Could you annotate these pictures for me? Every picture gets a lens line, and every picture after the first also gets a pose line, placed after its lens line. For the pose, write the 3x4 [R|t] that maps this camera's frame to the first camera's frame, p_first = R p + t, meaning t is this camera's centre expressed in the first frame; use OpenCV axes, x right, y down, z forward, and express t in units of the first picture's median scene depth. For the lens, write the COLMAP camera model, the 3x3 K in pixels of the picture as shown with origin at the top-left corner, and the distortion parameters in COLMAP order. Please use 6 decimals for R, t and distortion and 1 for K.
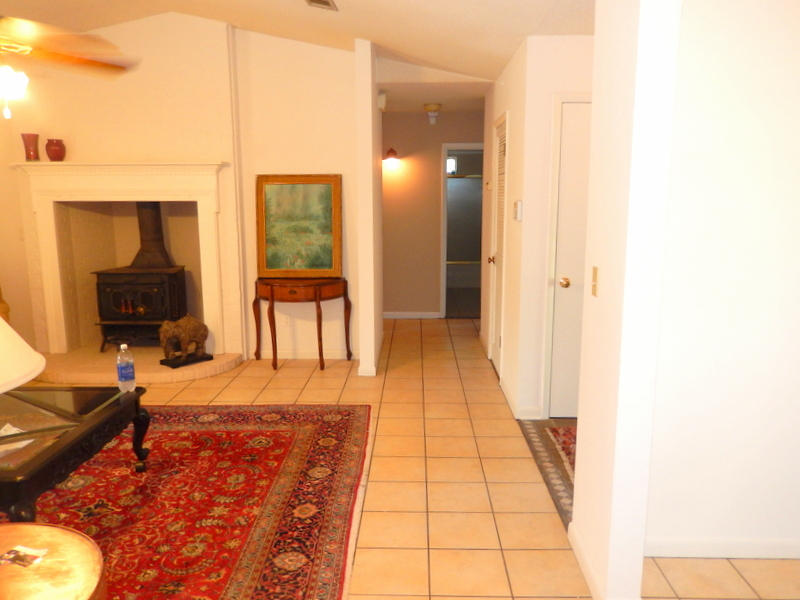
lens RADIAL K [[603.2, 0, 386.6], [0, 603.2, 300.8], [0, 0, 1]] dist [0.000686, 0.001652]
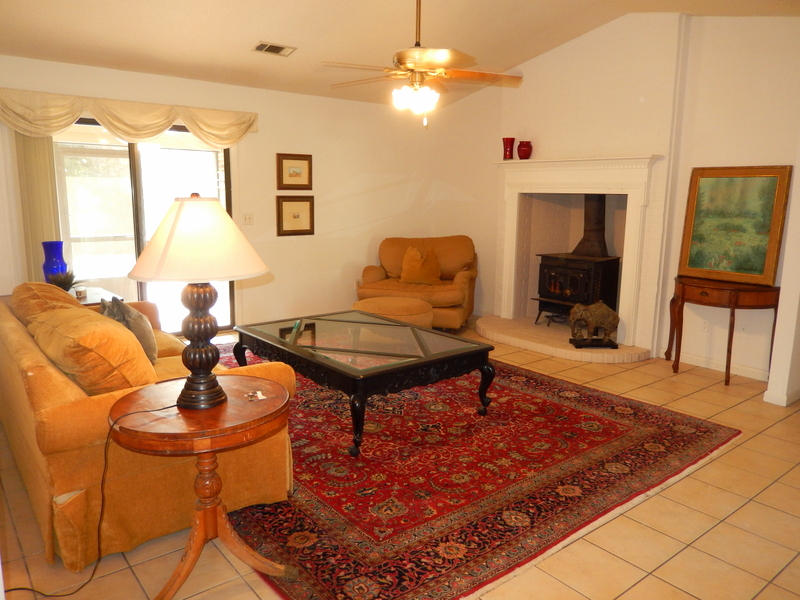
lens RADIAL K [[591.0, 0, 411.5], [0, 591.0, 297.5], [0, 0, 1]] dist [-0.000338, 0.005661]
pose [[0.665985, 0.143500, -0.732032, 0.242877], [-0.147232, 0.987305, 0.059593, 0.003595], [0.731291, 0.068091, 0.678659, 0.068576]]
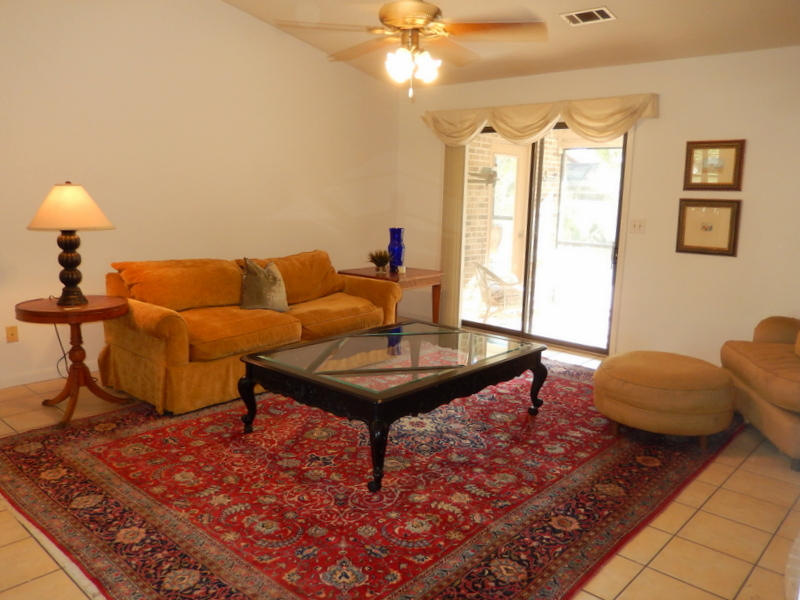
lens RADIAL K [[634.6, 0, 400.0], [0, 634.6, 300.0], [0, 0, 1]] dist [0.002917, 0.002990]
pose [[-0.637004, 0.127725, -0.760206, 0.171275], [-0.152712, 0.945723, 0.286858, -0.183258], [0.755583, 0.298822, -0.582923, 1.116713]]
